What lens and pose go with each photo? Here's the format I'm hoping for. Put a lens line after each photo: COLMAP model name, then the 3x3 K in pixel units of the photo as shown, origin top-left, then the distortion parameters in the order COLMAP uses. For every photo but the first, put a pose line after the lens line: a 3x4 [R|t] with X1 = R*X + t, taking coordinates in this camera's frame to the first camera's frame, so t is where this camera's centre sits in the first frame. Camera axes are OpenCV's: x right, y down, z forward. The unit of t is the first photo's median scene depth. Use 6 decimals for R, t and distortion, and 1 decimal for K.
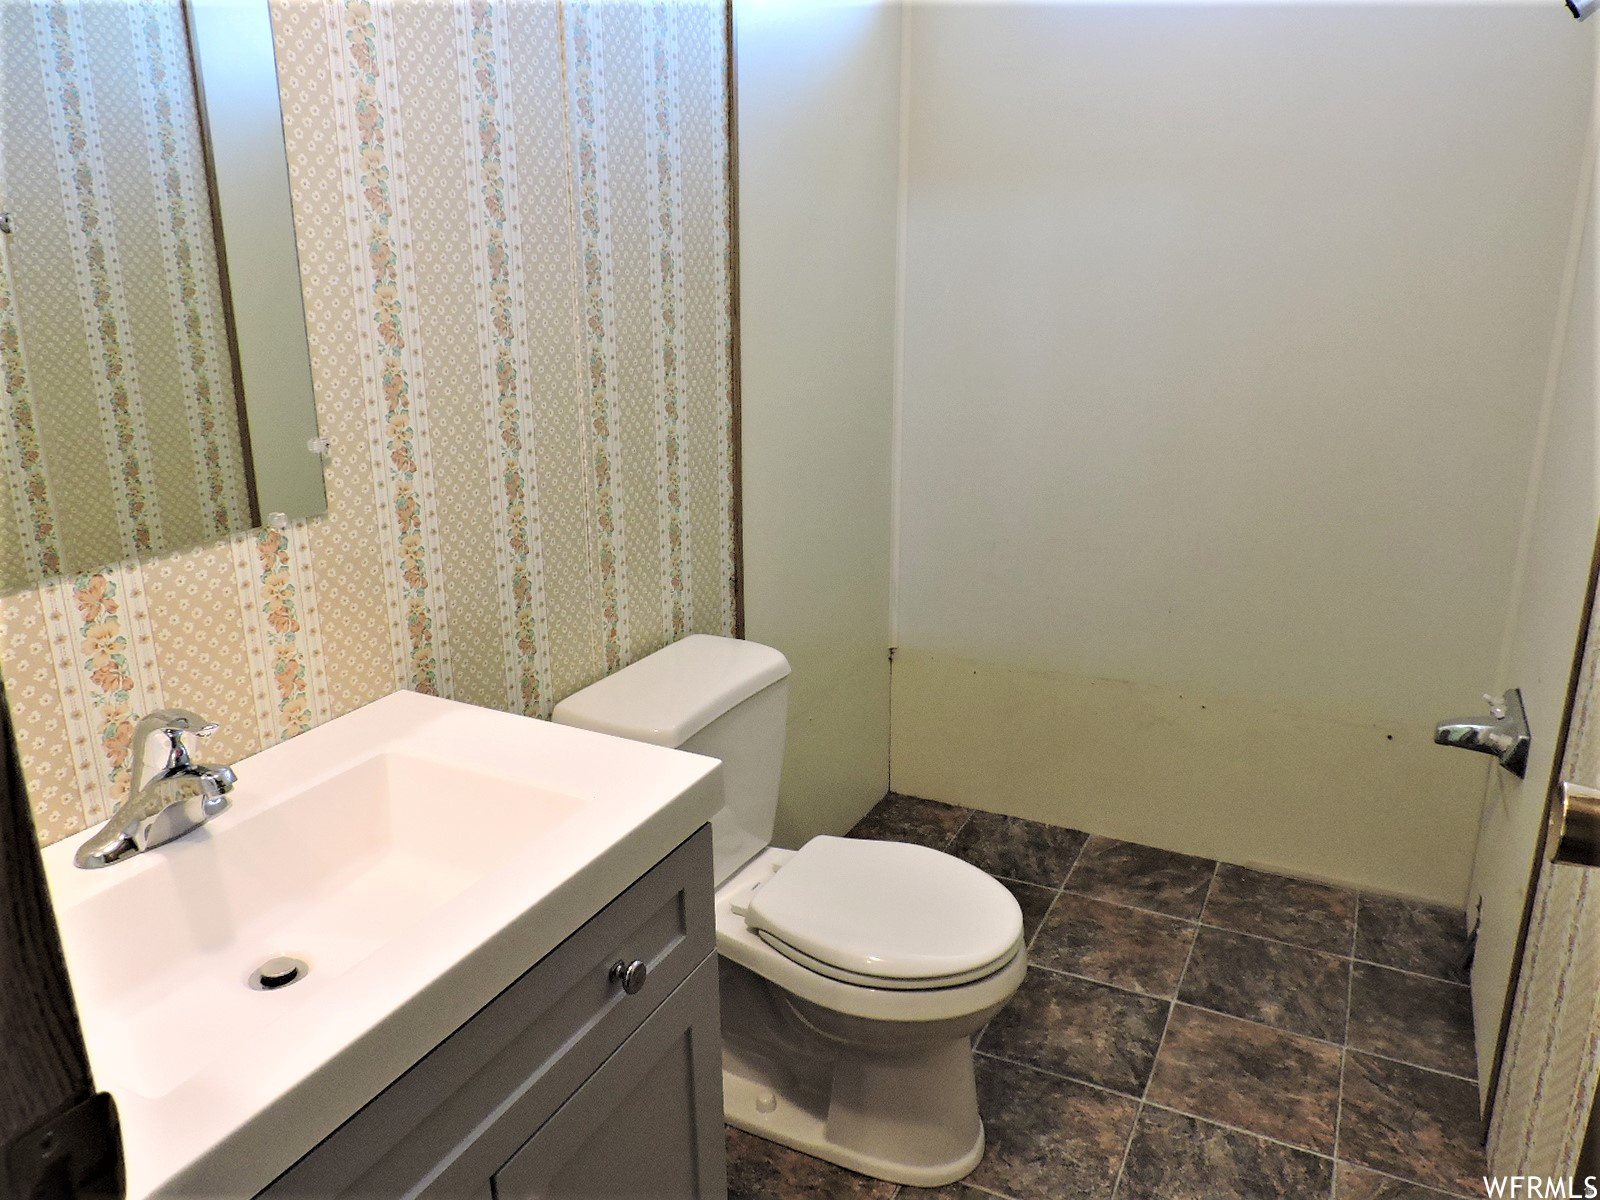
lens RADIAL K [[1147.7, 0, 800.0], [0, 1147.7, 600.0], [0, 0, 1]] dist [-0.019768, 0.005042]
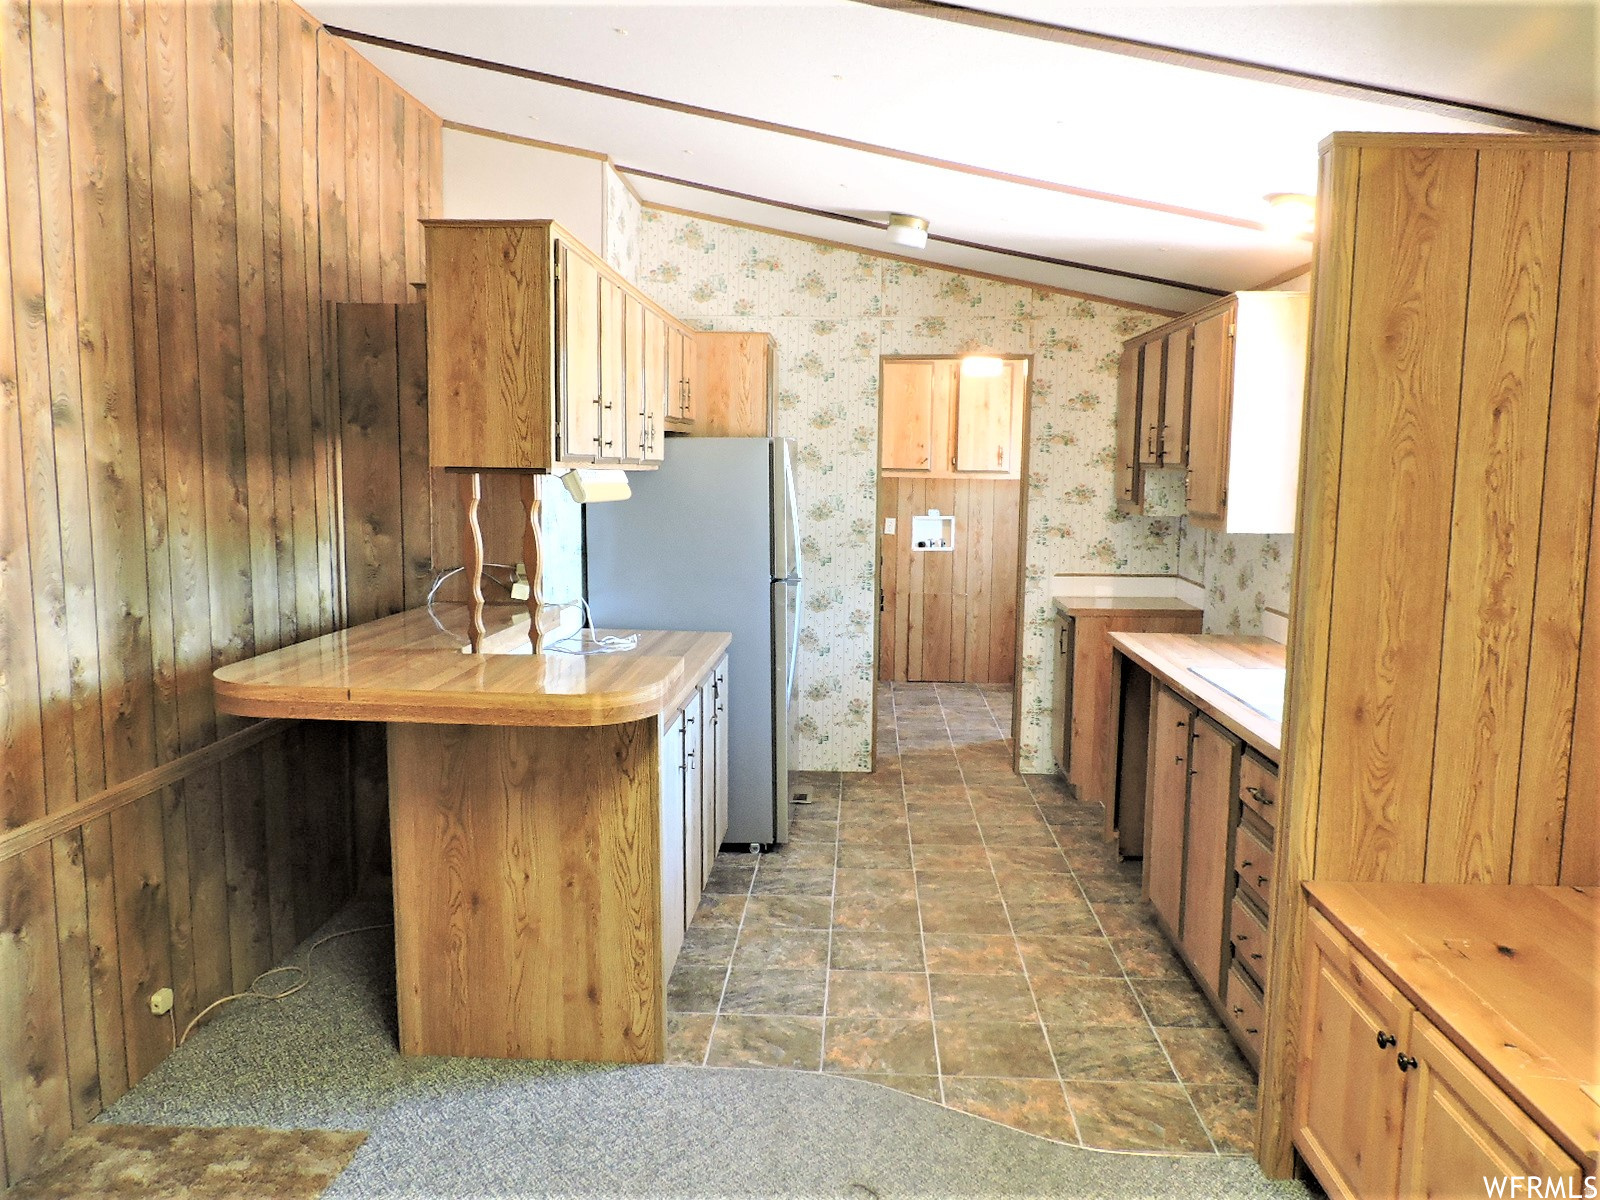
lens RADIAL K [[1147.7, 0, 800.0], [0, 1147.7, 600.0], [0, 0, 1]] dist [-0.019768, 0.005042]
pose [[0.406800, 0.121177, -0.905445, 1.638877], [-0.273846, 0.961757, 0.005679, -0.107177], [0.871506, 0.245643, 0.424426, 0.044899]]
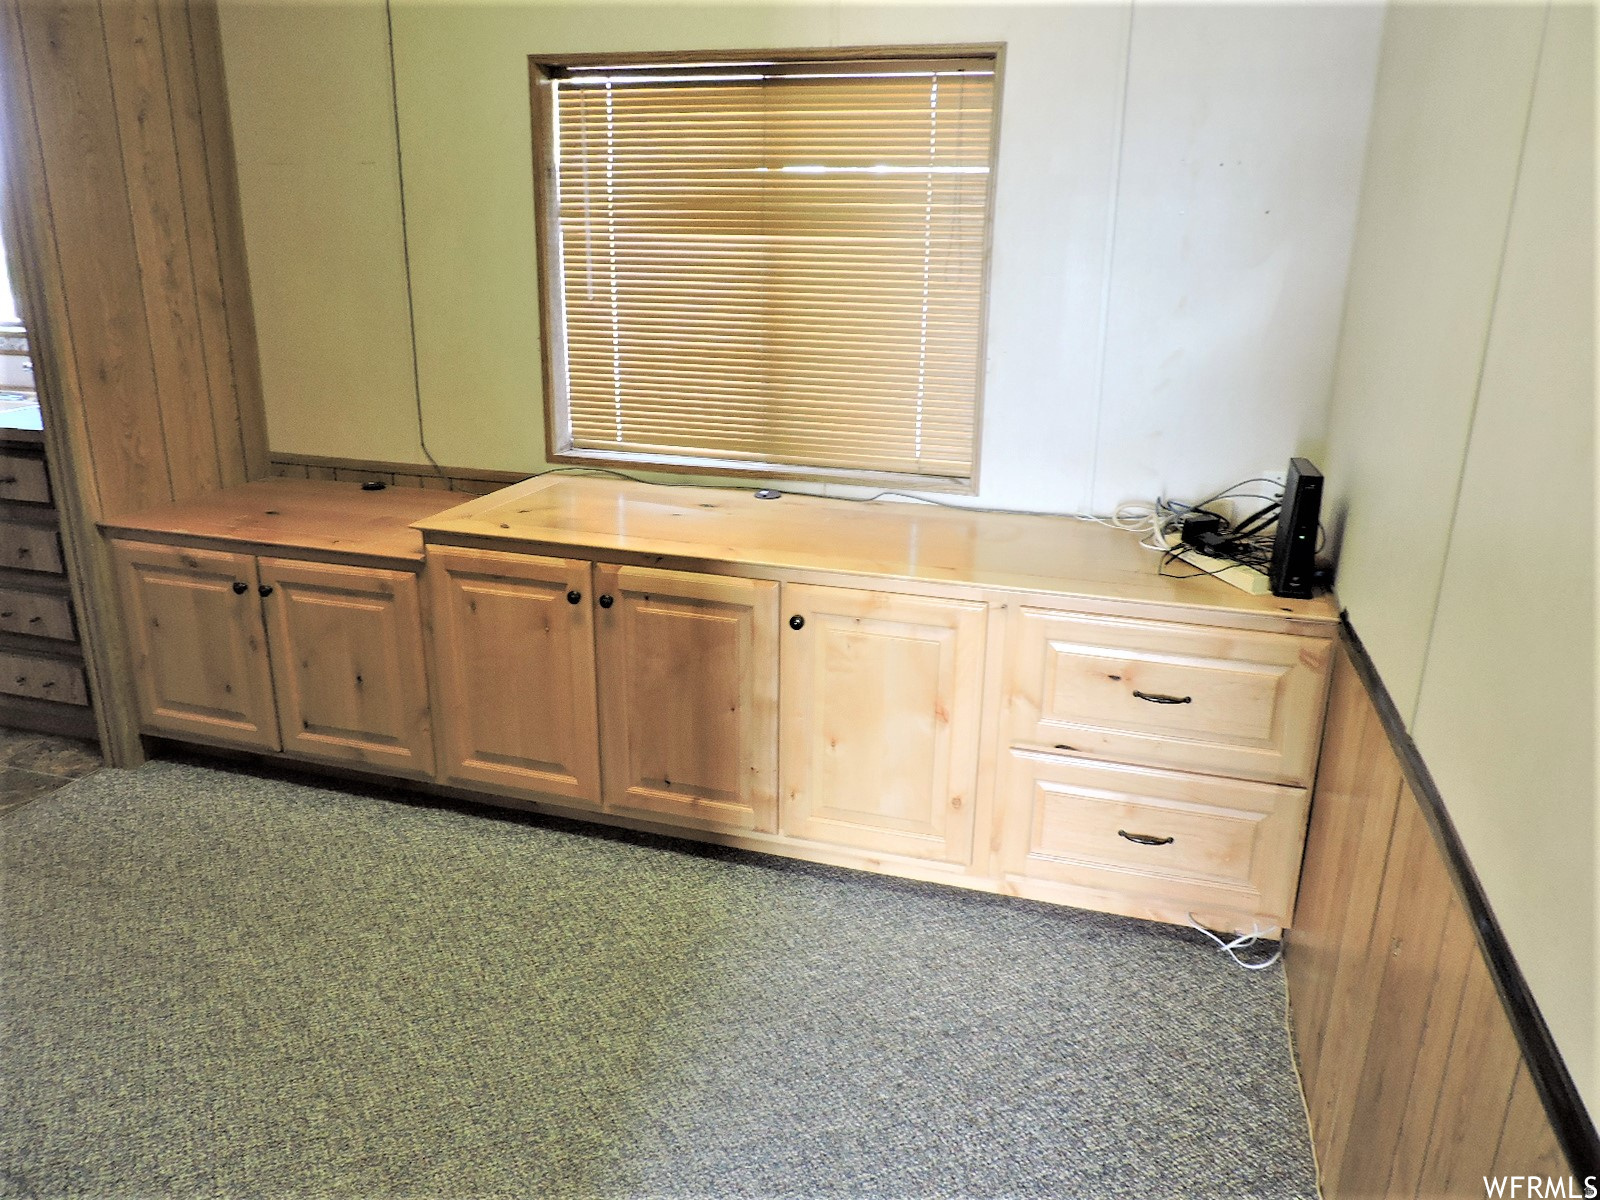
lens RADIAL K [[1147.7, 0, 800.0], [0, 1147.7, 600.0], [0, 0, 1]] dist [-0.019768, 0.005042]
pose [[0.985614, -0.028424, 0.166607, 1.456145], [0.025592, 0.999490, 0.019124, 0.108994], [-0.167066, -0.014585, 0.985838, -0.432773]]
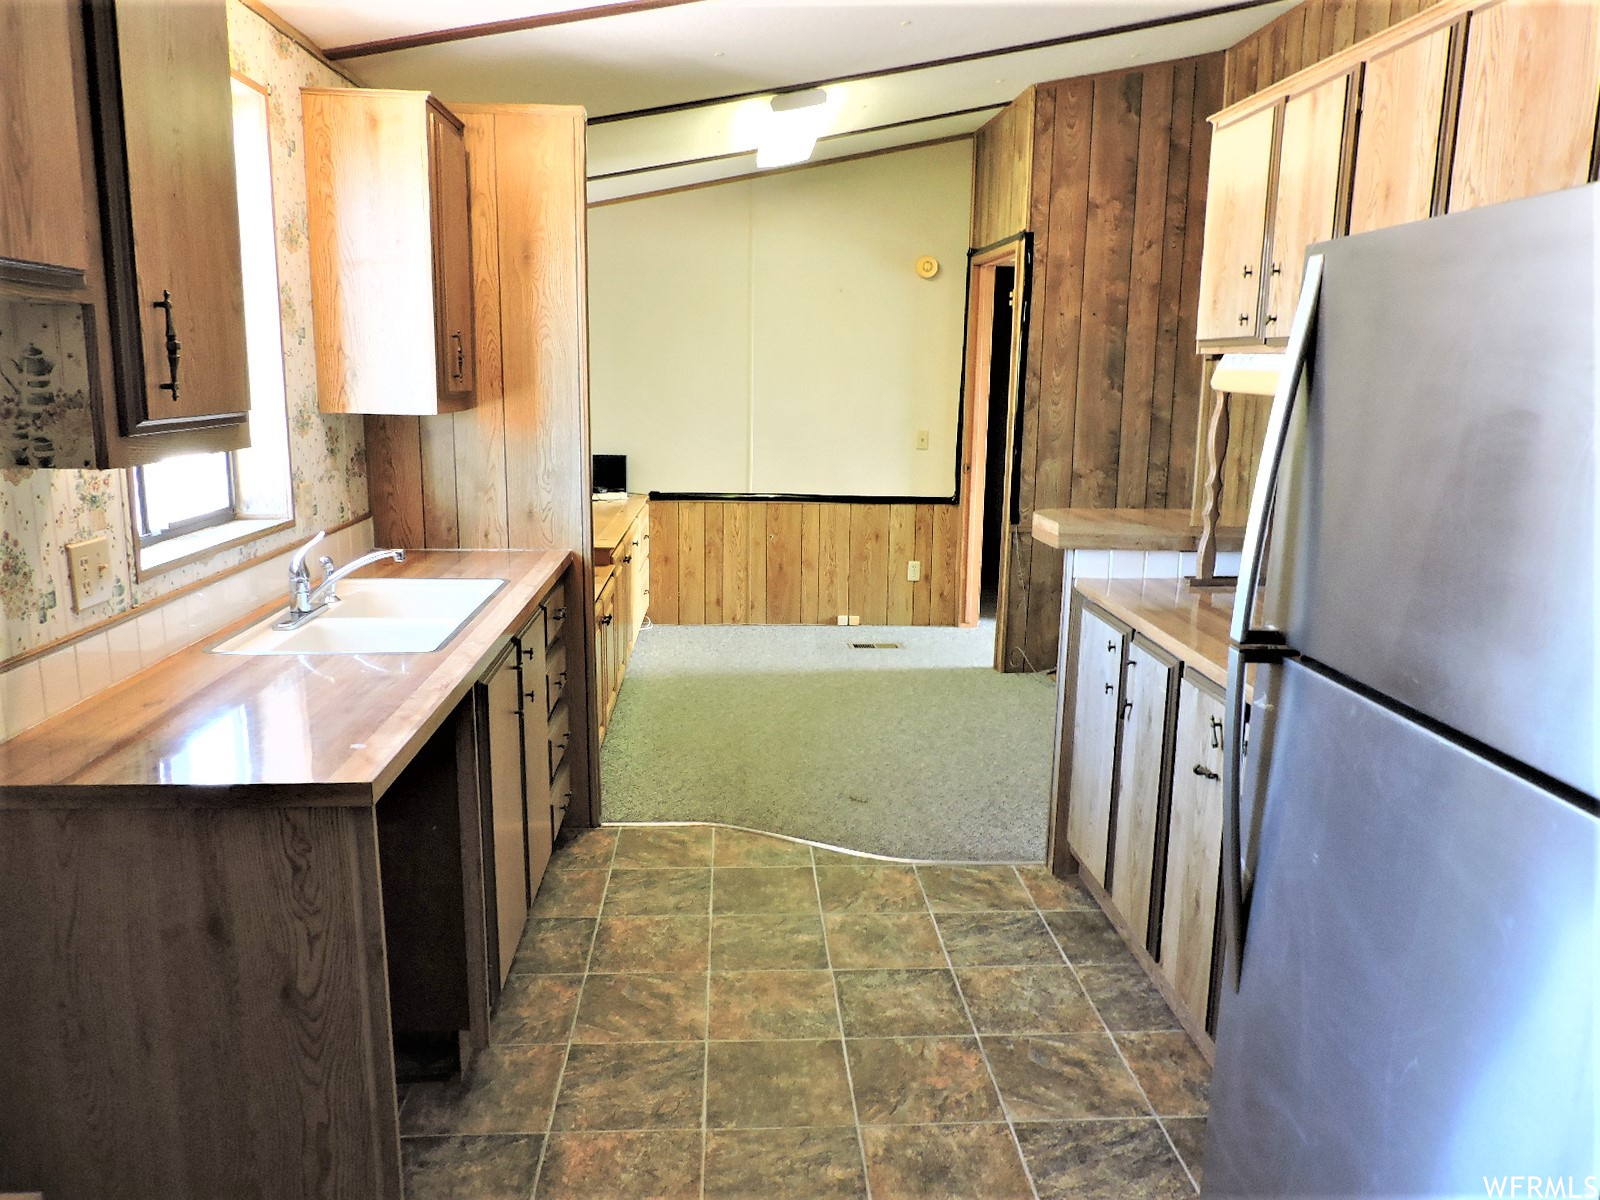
lens RADIAL K [[1147.7, 0, 800.0], [0, 1147.7, 600.0], [0, 0, 1]] dist [-0.019768, 0.005042]
pose [[-0.508741, -0.163878, 0.845179, -0.682945], [0.235684, 0.917702, 0.319806, -0.455978], [-0.828031, 0.361894, -0.428249, 1.438119]]
